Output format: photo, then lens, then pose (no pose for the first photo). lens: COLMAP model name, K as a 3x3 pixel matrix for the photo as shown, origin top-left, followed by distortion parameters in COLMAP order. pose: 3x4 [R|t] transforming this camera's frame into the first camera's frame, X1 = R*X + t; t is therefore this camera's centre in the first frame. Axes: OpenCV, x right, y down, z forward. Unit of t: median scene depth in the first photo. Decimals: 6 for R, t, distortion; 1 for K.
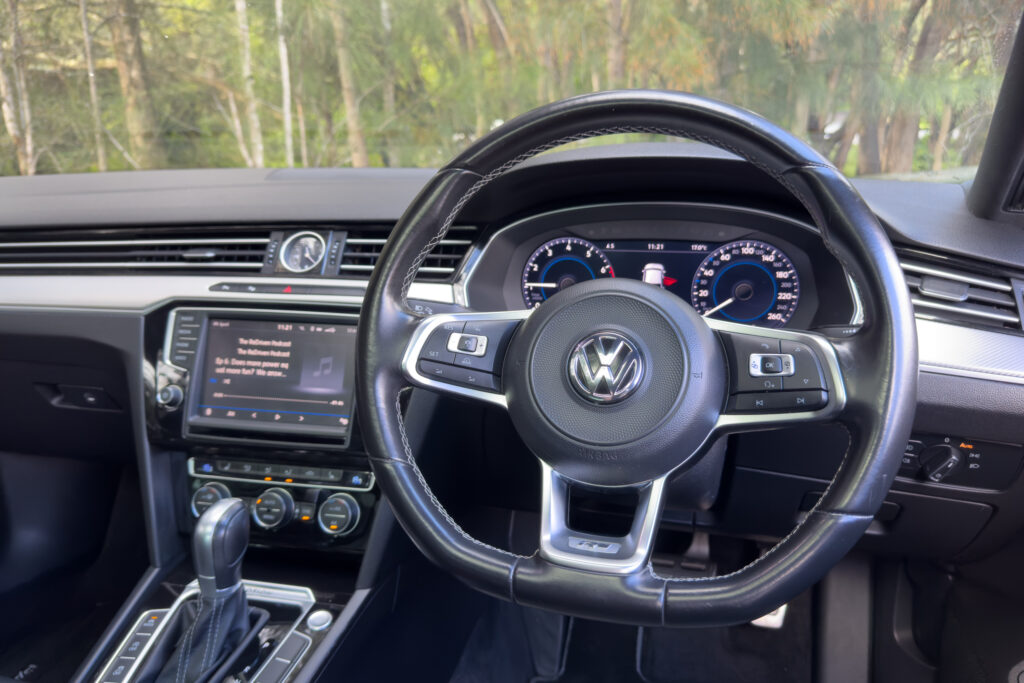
lens RADIAL K [[761.9, 0, 508.1], [0, 761.9, 329.8], [0, 0, 1]] dist [0.100491, -0.191679]
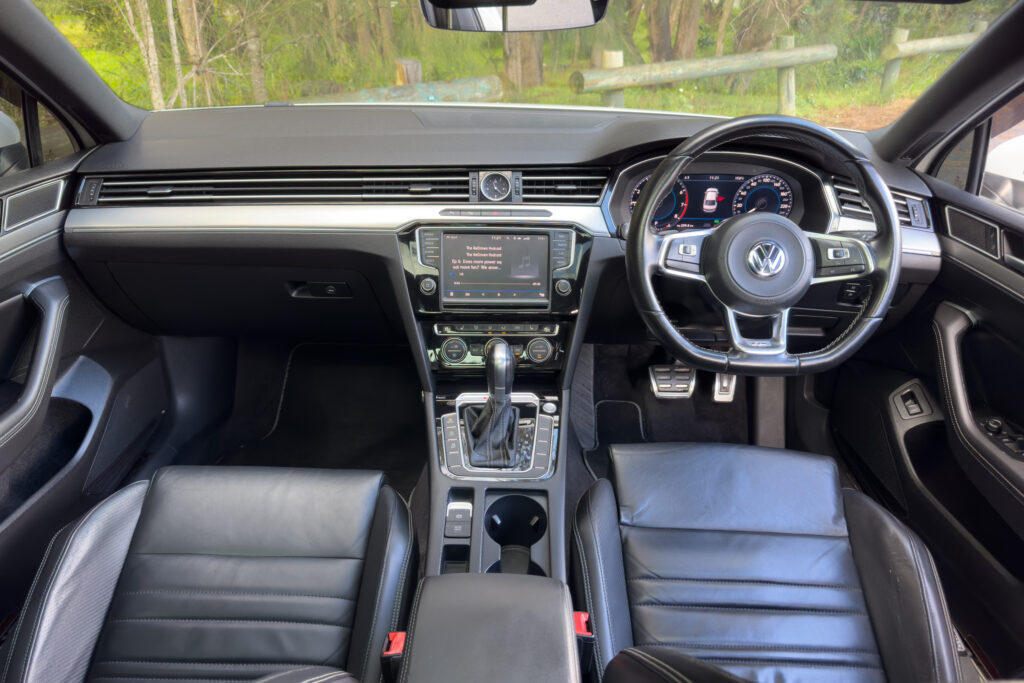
lens RADIAL K [[739.0, 0, 505.2], [0, 739.0, 337.1], [0, 0, 1]] dist [0.132231, -0.283325]
pose [[0.963503, -0.080610, 0.255271, -0.689096], [0.029911, 0.980032, 0.196578, -0.103110], [-0.266020, -0.181768, 0.946675, -0.482360]]
